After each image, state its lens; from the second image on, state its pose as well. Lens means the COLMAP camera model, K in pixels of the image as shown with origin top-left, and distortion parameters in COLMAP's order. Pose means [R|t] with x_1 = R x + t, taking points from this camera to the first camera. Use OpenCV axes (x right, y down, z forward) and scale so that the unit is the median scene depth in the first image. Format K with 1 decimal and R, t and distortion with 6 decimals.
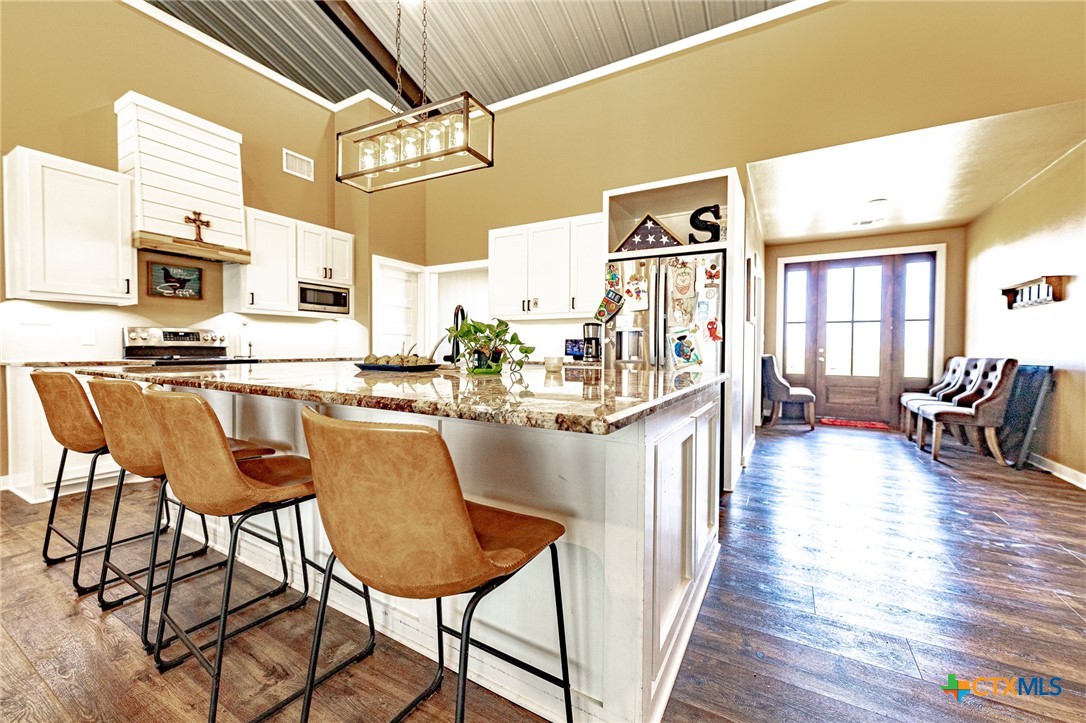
lens RADIAL K [[427.8, 0, 541.7], [0, 427.8, 357.9], [0, 0, 1]] dist [0.004083, -0.002351]
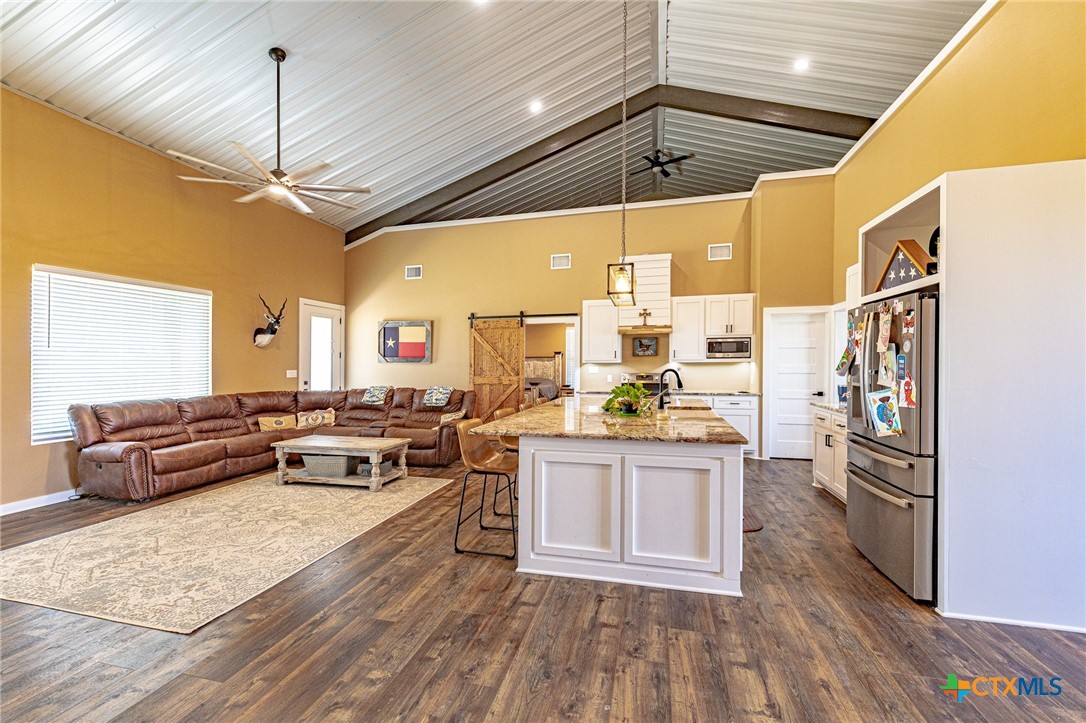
lens RADIAL K [[427.8, 0, 543.6], [0, 427.8, 365.4], [0, 0, 1]] dist [0.004083, -0.002351]
pose [[0.256790, -0.004571, -0.966456, 0.773949], [-0.015183, 0.999846, -0.008763, -0.076723], [0.966348, 0.016924, 0.256682, 0.123443]]
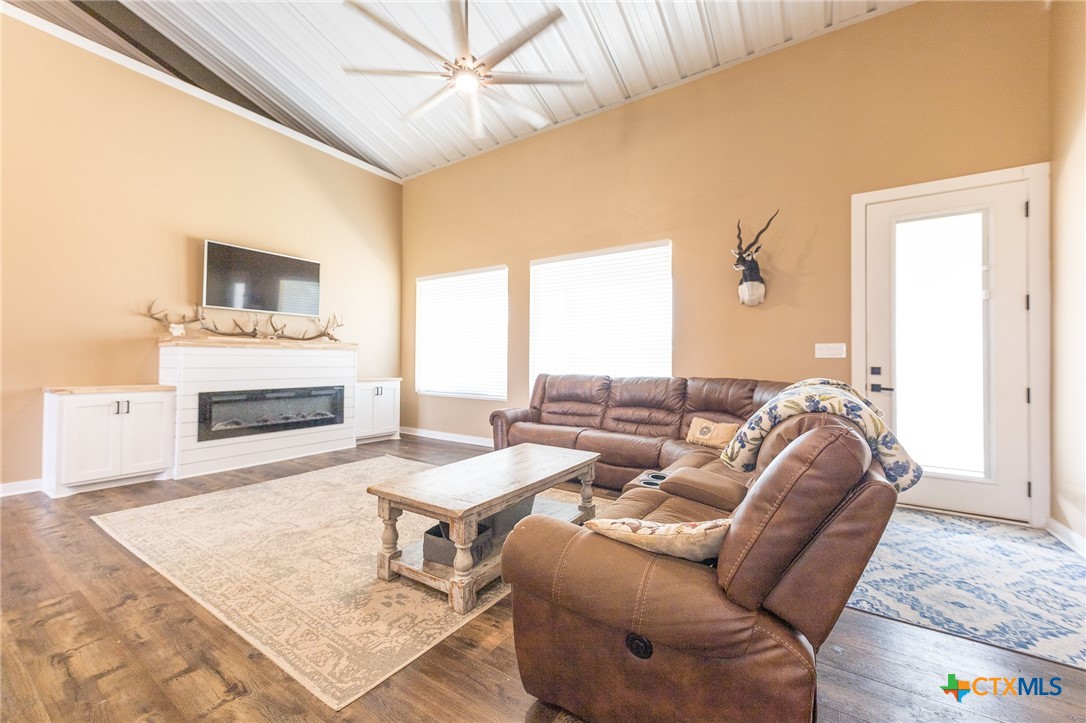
lens RADIAL K [[427.8, 0, 544.4], [0, 427.8, 354.2], [0, 0, 1]] dist [0.004083, -0.002351]
pose [[-0.997654, -0.010041, 0.067713, -0.719453], [-0.009586, 0.999929, 0.007052, -0.033442], [-0.067779, 0.006386, -0.997680, 0.530097]]
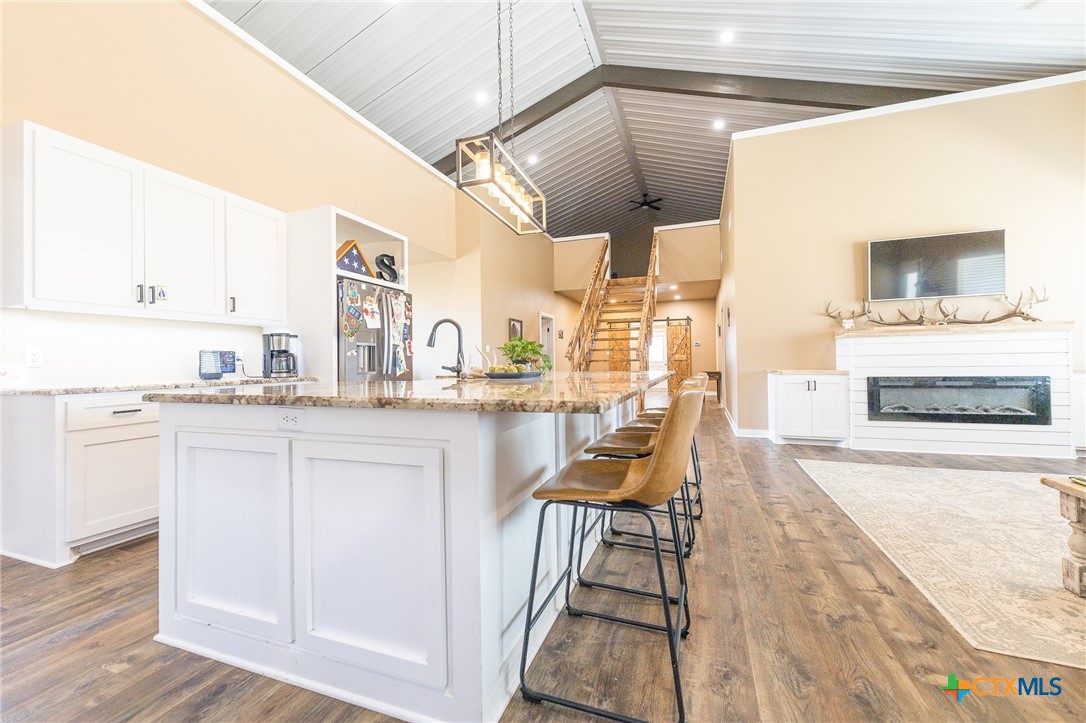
lens RADIAL K [[427.8, 0, 542.9], [0, 427.8, 355.8], [0, 0, 1]] dist [0.004083, -0.002351]
pose [[-0.158535, 0.008267, 0.987319, -0.845635], [0.037555, 0.999292, -0.002337, -0.013274], [-0.986639, 0.036708, -0.158734, 0.624639]]
